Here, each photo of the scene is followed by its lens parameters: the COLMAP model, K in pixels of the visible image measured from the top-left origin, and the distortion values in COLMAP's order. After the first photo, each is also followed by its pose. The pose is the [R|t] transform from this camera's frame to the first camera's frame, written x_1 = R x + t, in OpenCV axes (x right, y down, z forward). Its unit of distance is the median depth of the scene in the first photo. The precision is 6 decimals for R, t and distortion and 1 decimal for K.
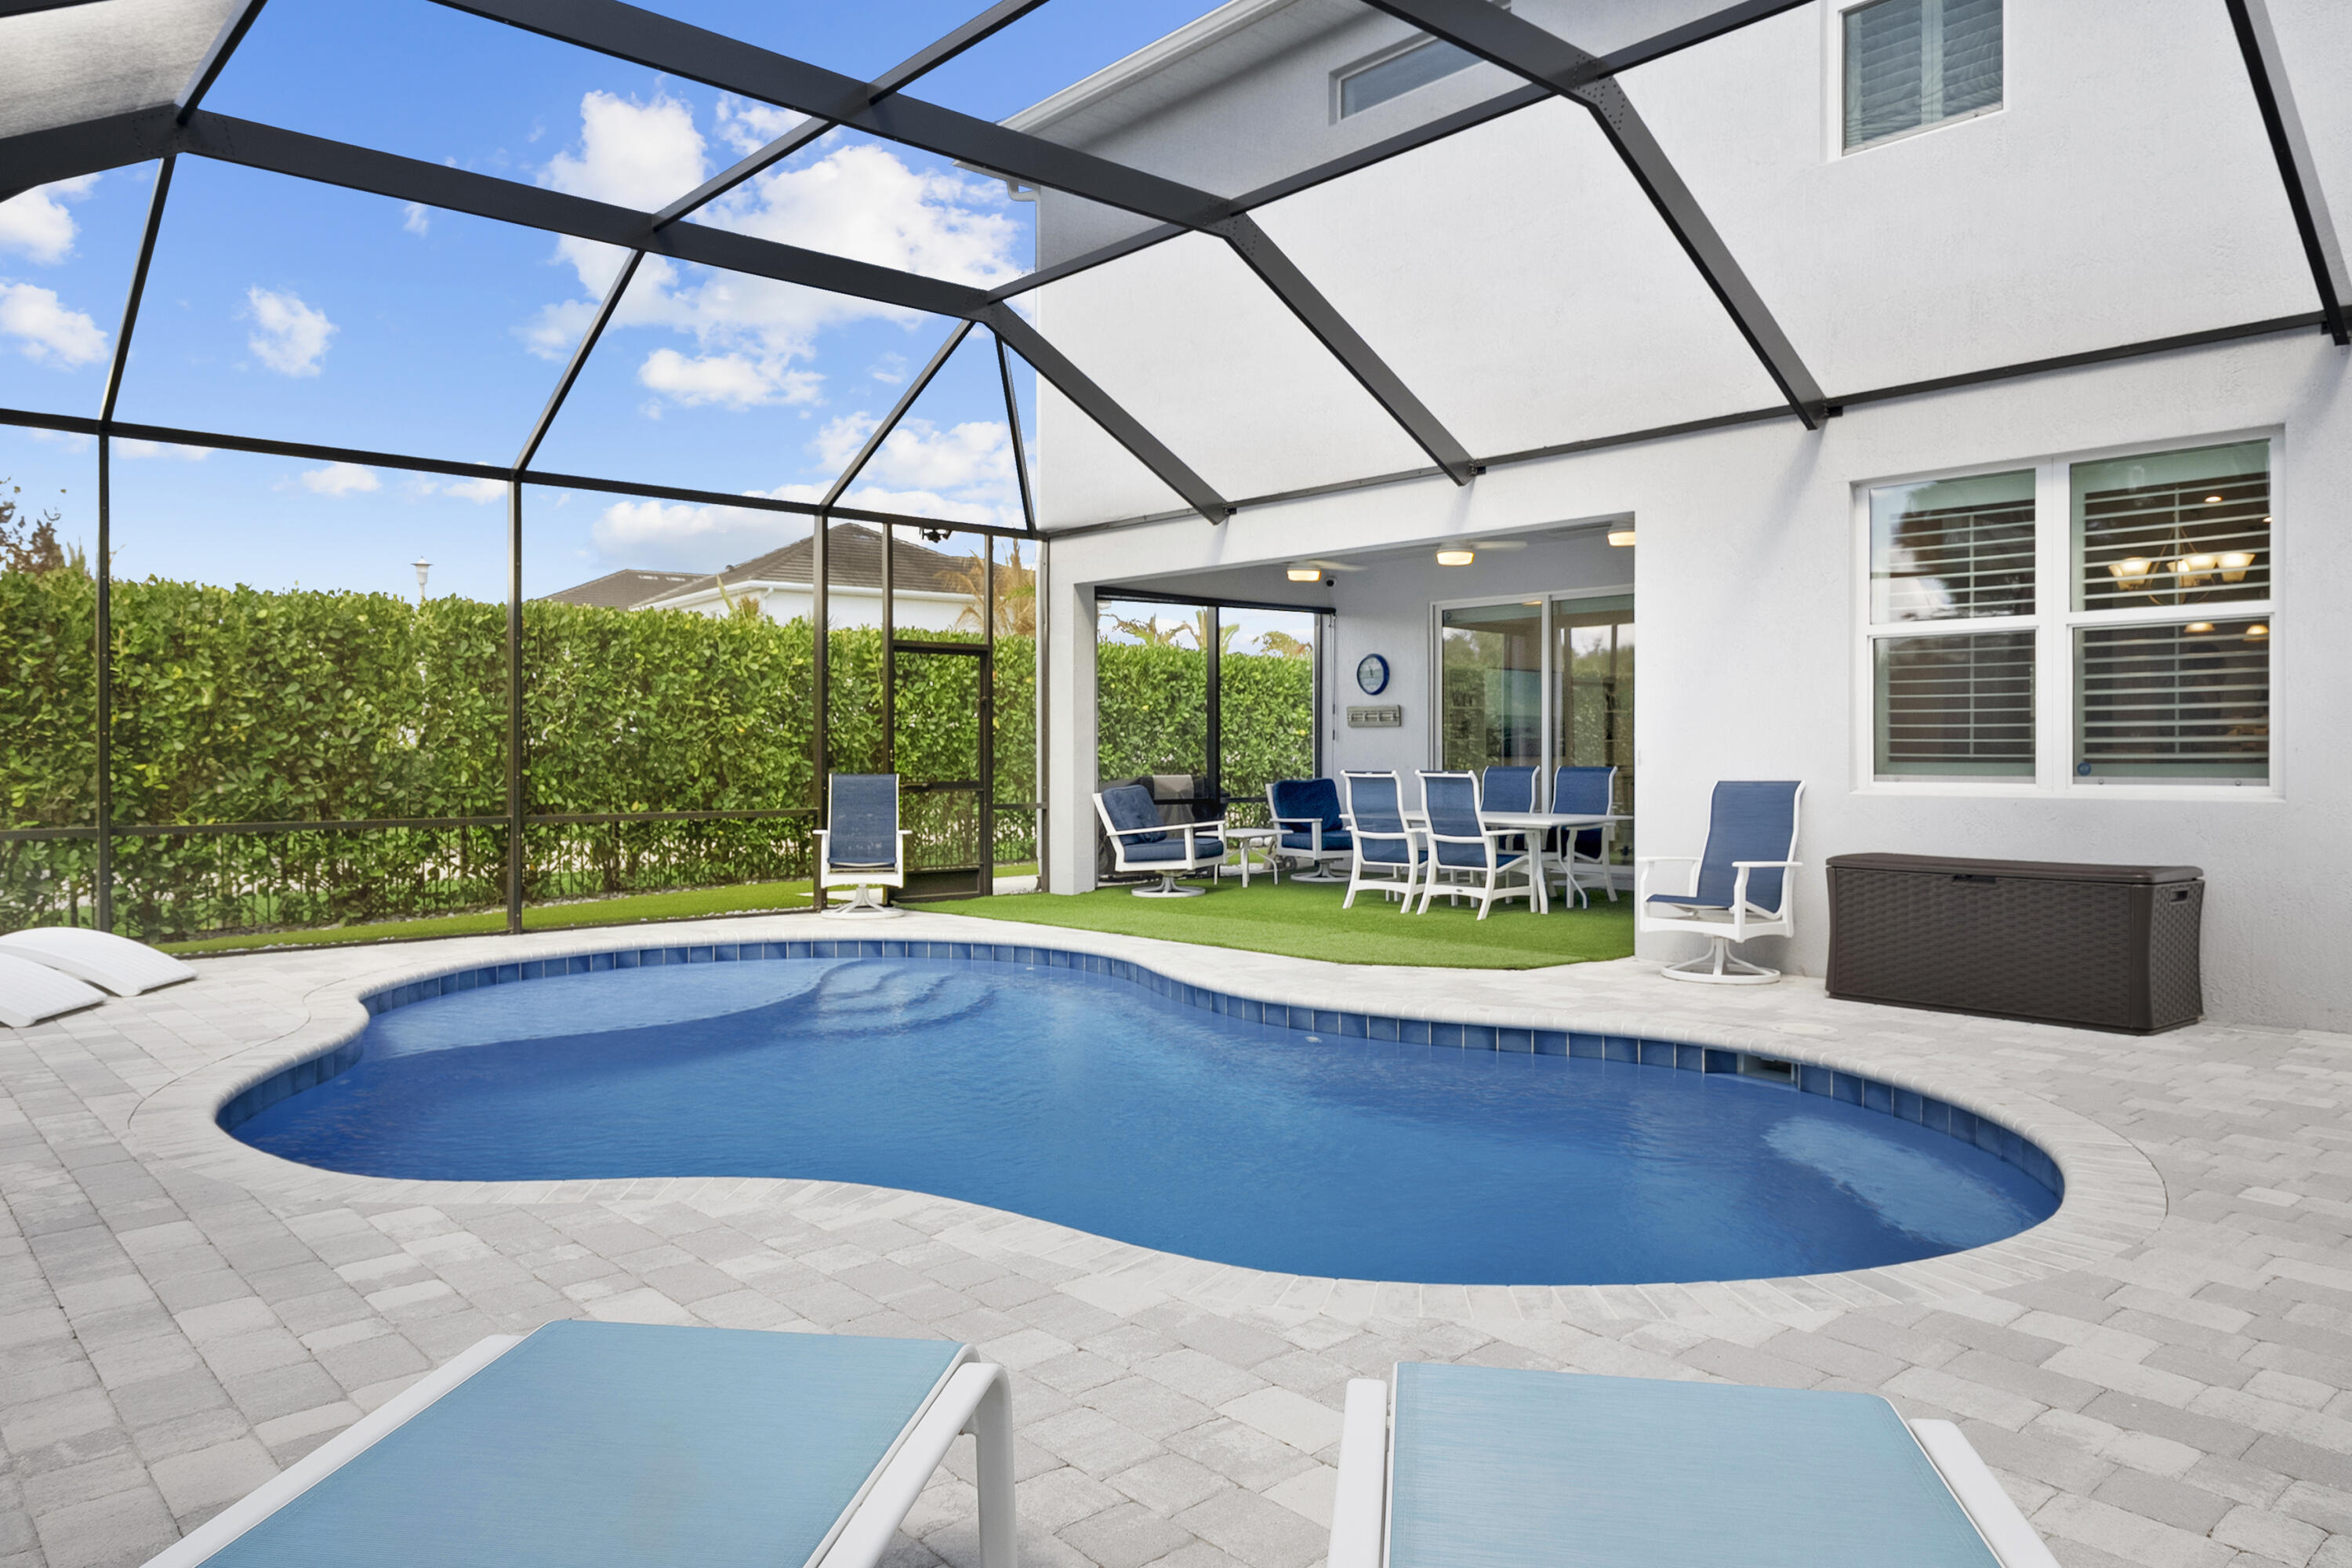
lens RADIAL K [[1563.7, 0, 1178.4], [0, 1563.7, 764.2], [0, 0, 1]] dist [-0.007746, -0.000447]
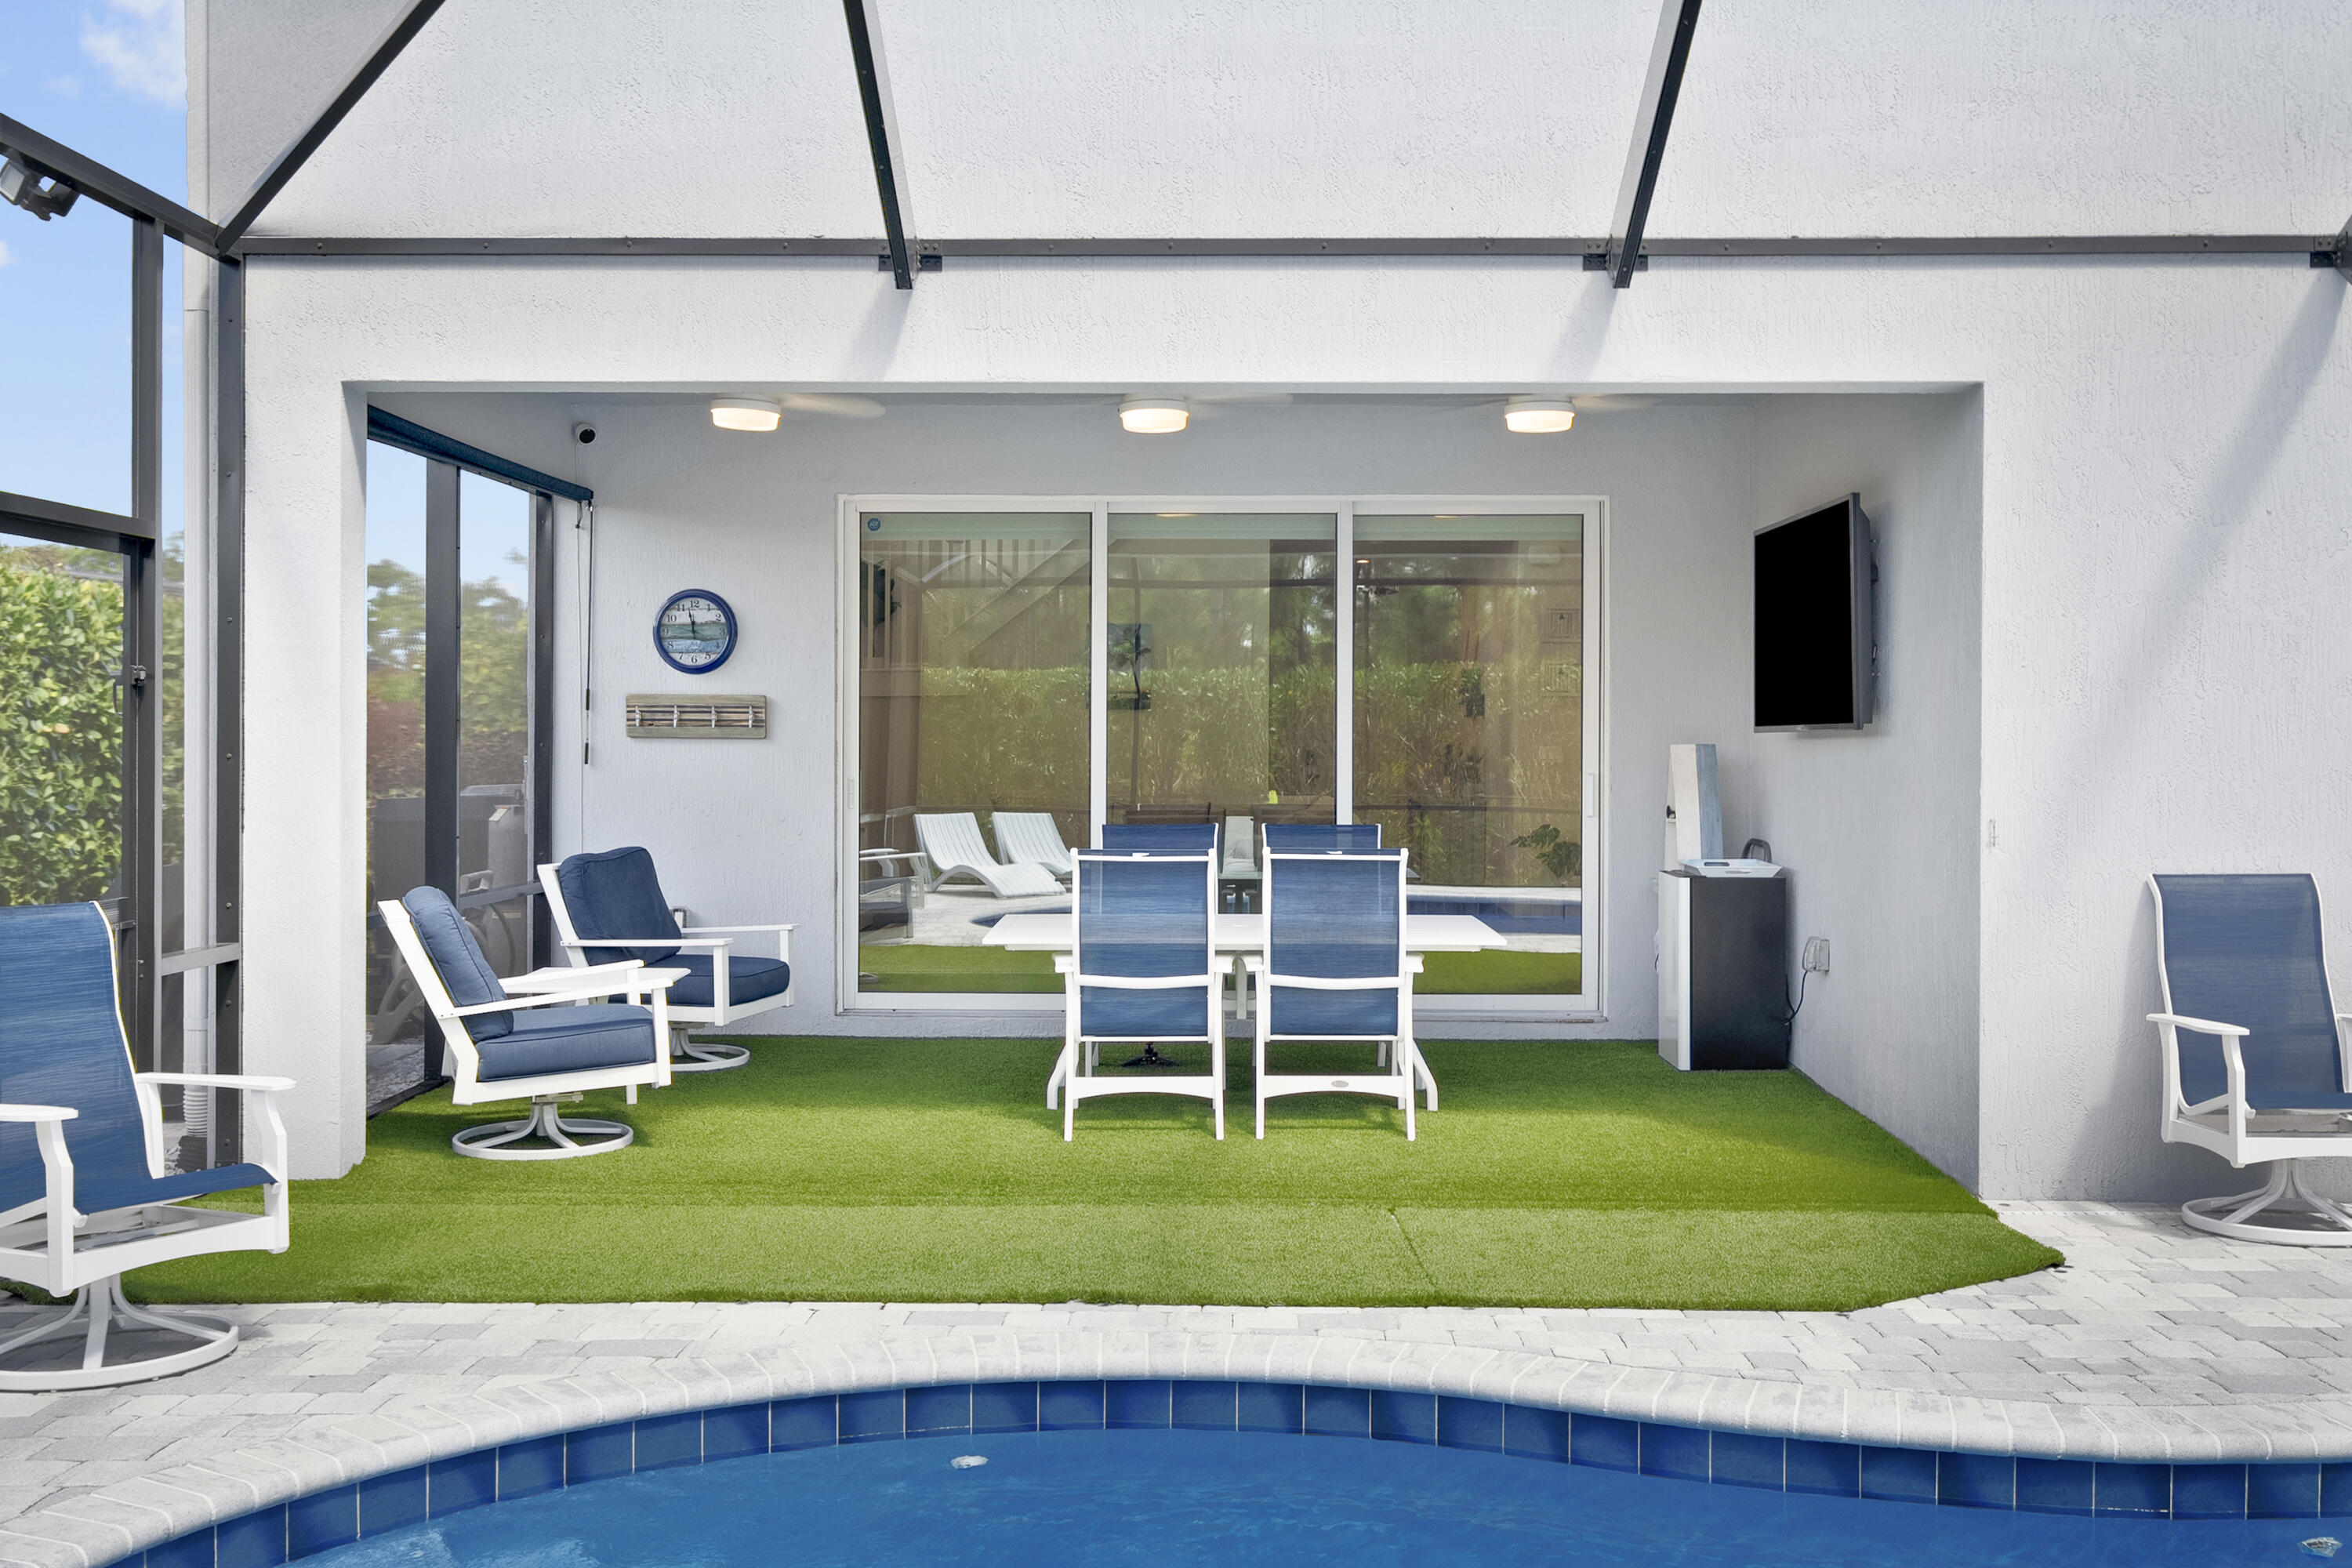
lens RADIAL K [[2310.7, 0, 1182.3], [0, 2310.7, 729.8], [0, 0, 1]] dist [0.008060, 0.000000]
pose [[0.685527, 0.009659, 0.727983, -0.383943], [-0.000867, 0.999922, -0.012451, -0.023014], [-0.728047, 0.007904, 0.685482, 0.511729]]
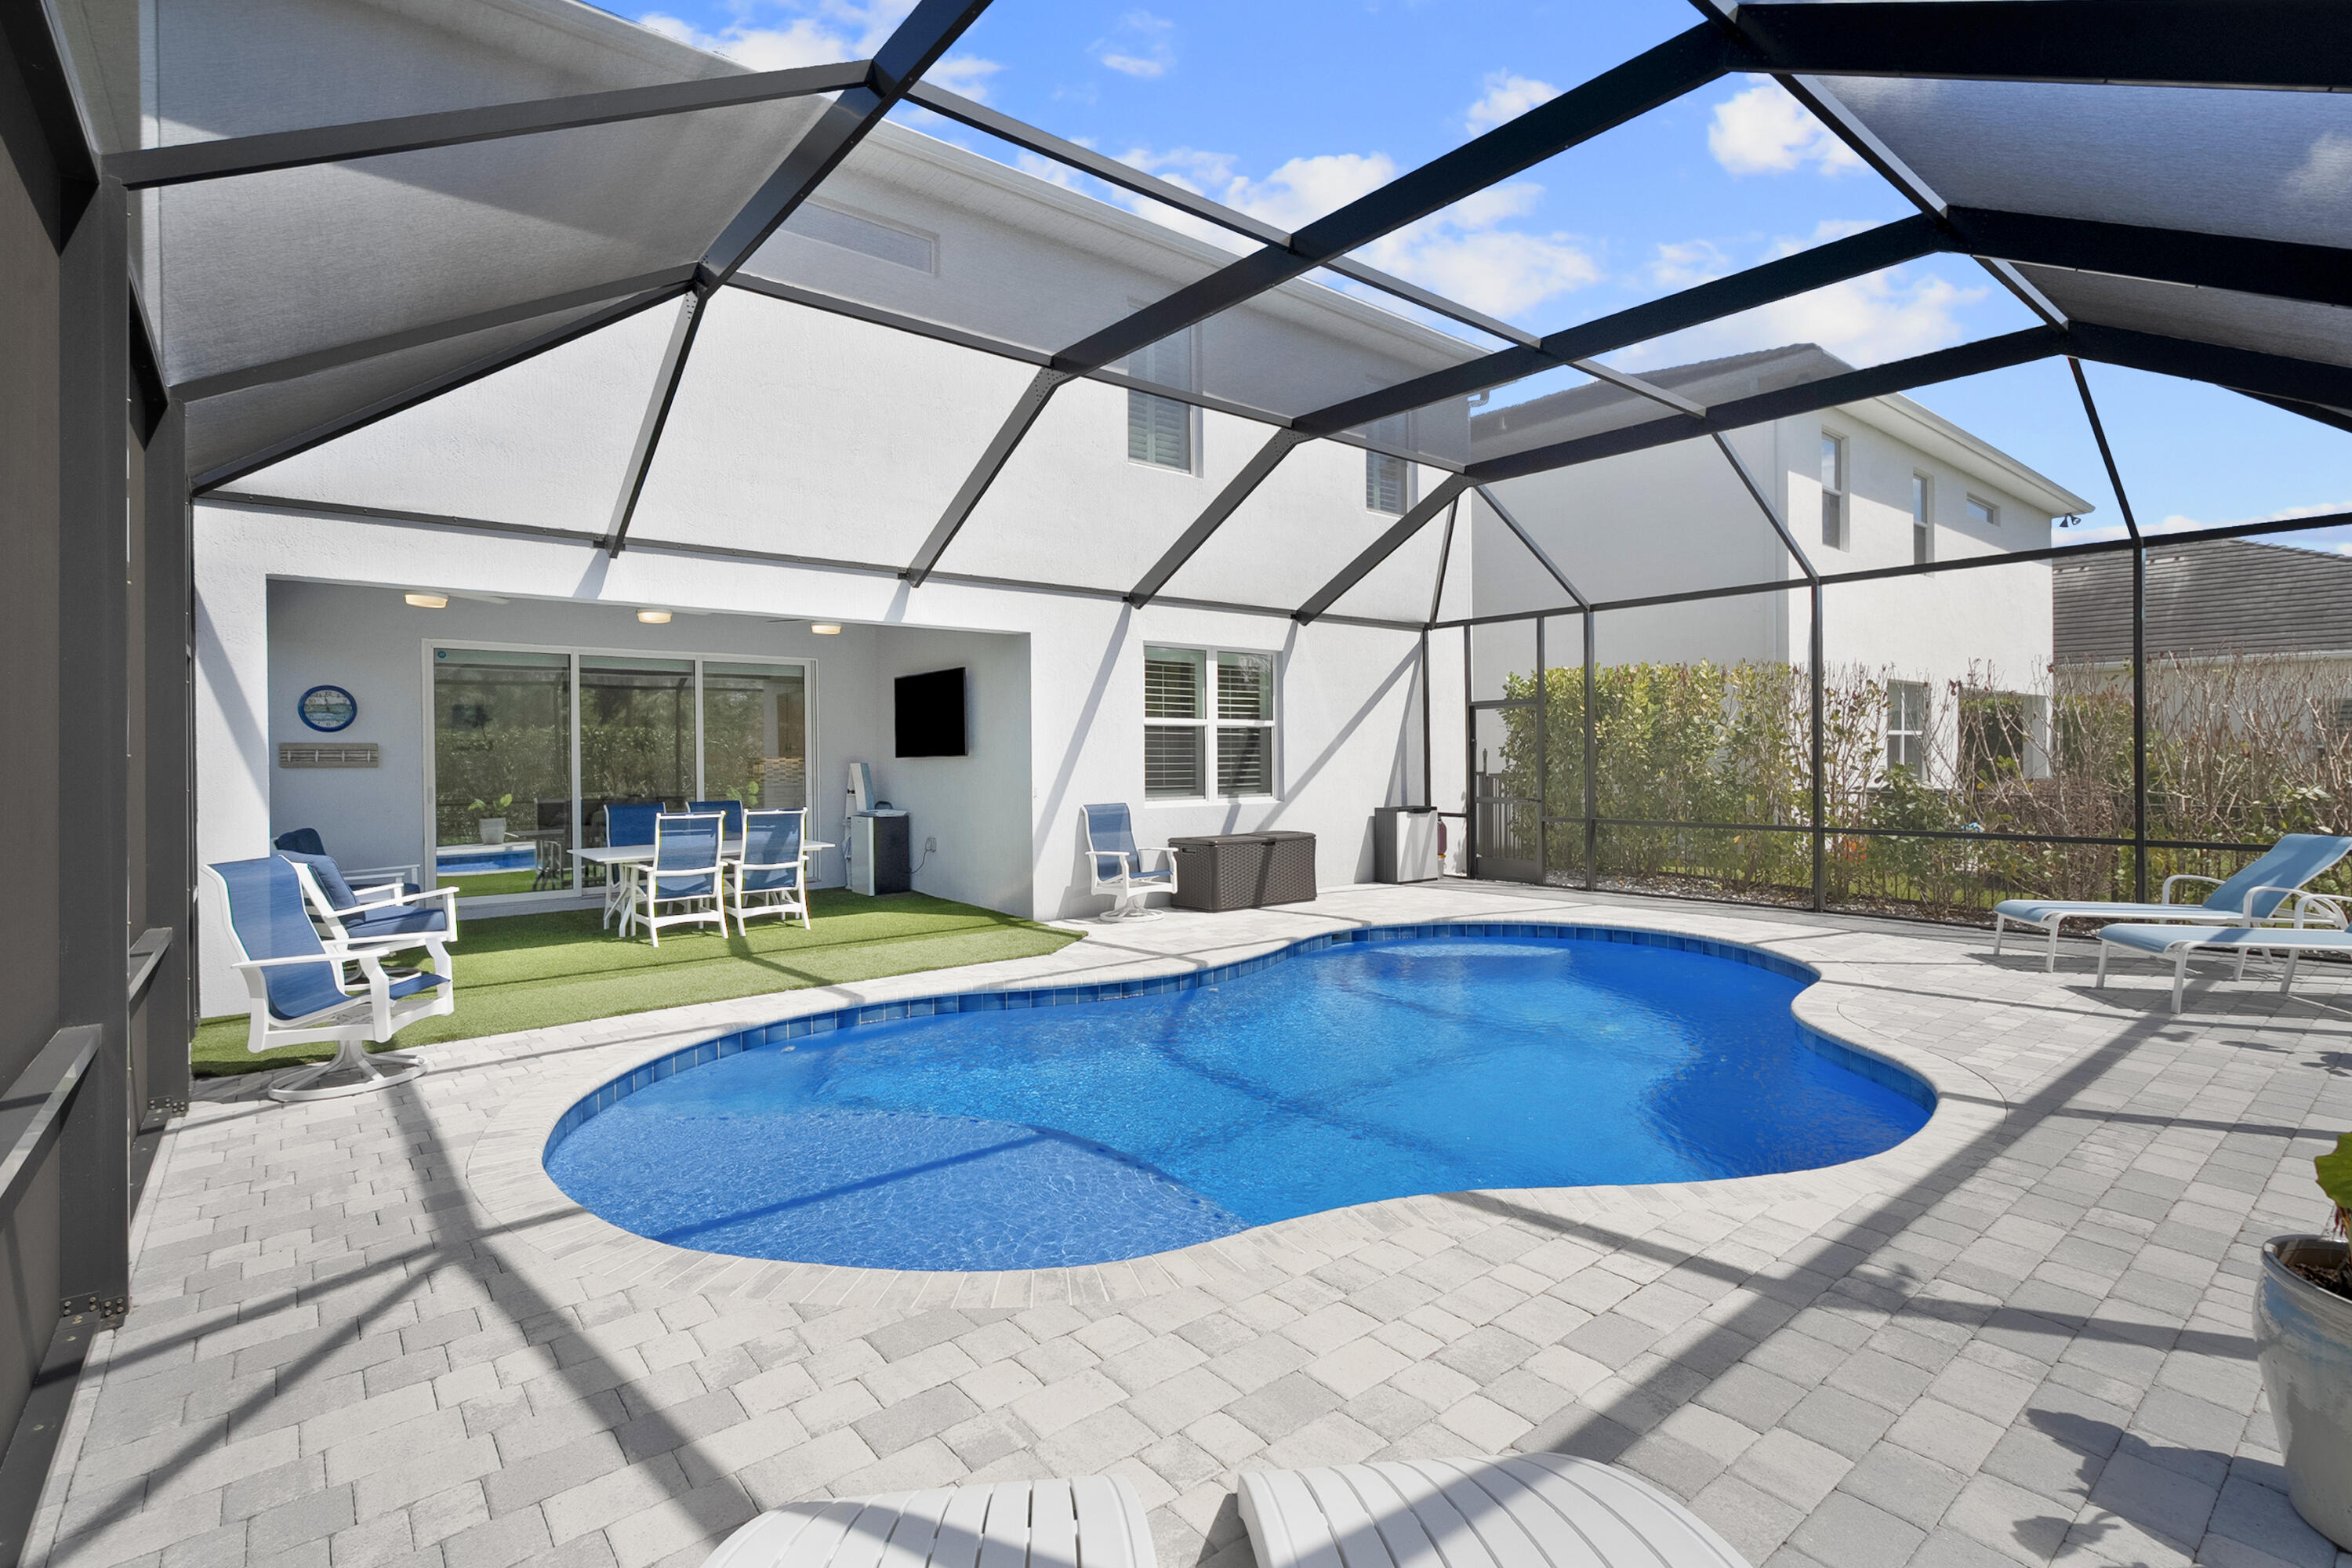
lens RADIAL K [[1083.4, 0, 1176.2], [0, 1083.4, 771.8], [0, 0, 1]] dist [-0.003546, 0.000226]
pose [[0.049619, -0.008599, 0.998731, -0.603224], [0.016509, 0.999833, 0.007788, -0.023835], [-0.998632, 0.016101, 0.049752, 0.634138]]
